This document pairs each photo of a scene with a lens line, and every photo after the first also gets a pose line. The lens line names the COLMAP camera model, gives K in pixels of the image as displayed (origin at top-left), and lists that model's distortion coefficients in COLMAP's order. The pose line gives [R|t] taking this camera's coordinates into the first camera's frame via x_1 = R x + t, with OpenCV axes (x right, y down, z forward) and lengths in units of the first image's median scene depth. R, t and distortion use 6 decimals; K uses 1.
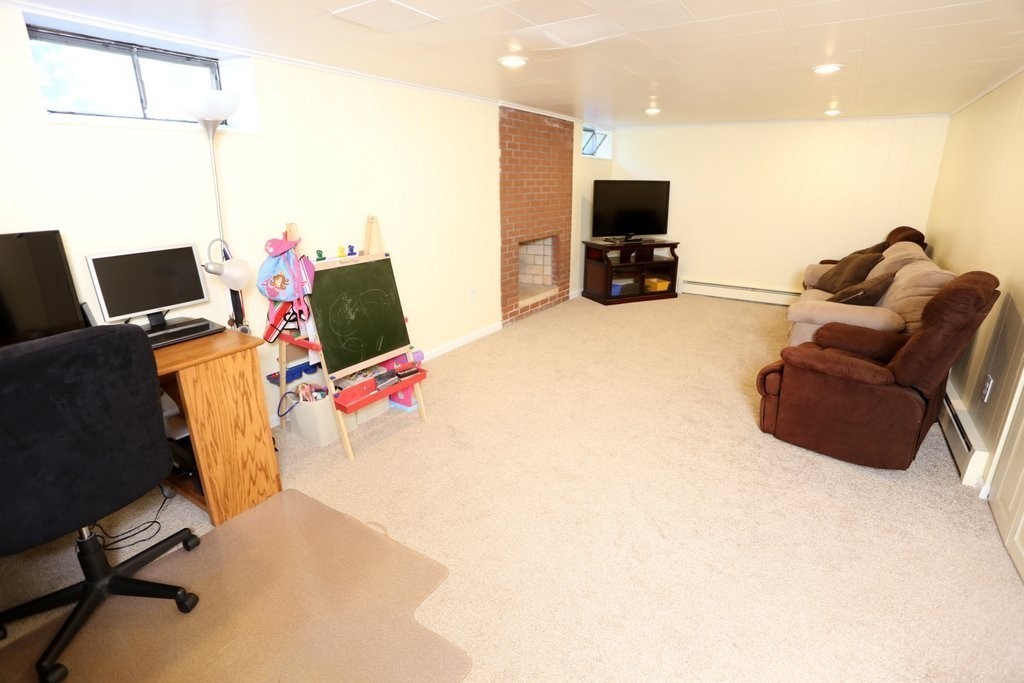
lens RADIAL K [[502.1, 0, 514.1], [0, 502.1, 337.8], [0, 0, 1]] dist [-0.015017, 0.001908]
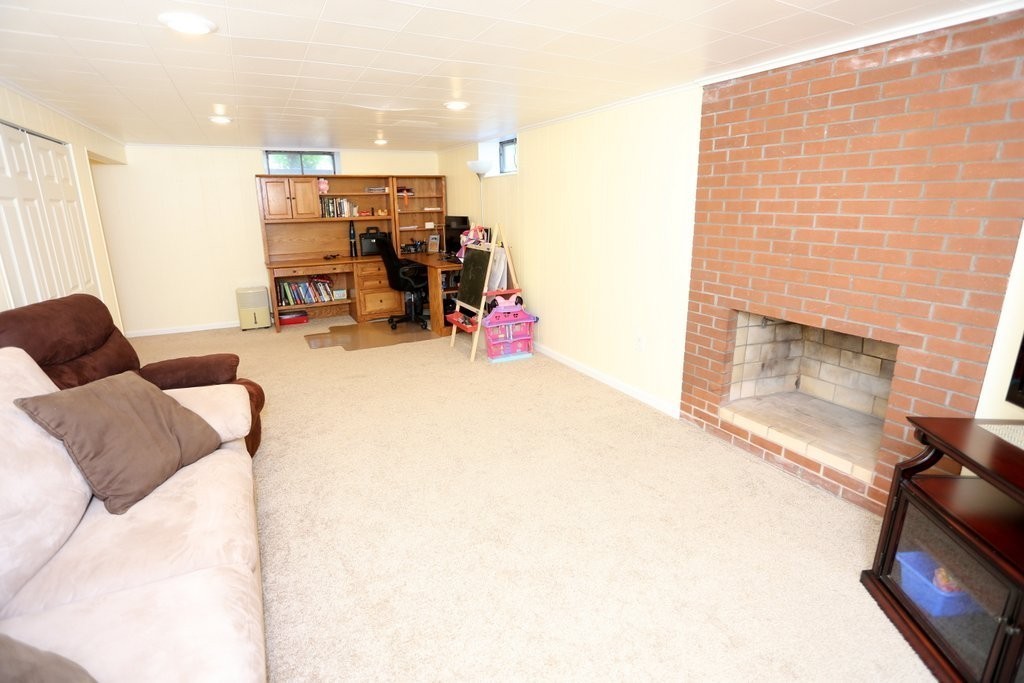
lens RADIAL K [[502.1, 0, 512.2], [0, 502.1, 344.5], [0, 0, 1]] dist [-0.015017, 0.001908]
pose [[-0.494715, 0.247102, -0.833185, 0.627873], [-0.252412, 0.876541, 0.409833, -0.329018], [0.831592, 0.413057, -0.371266, 1.032845]]
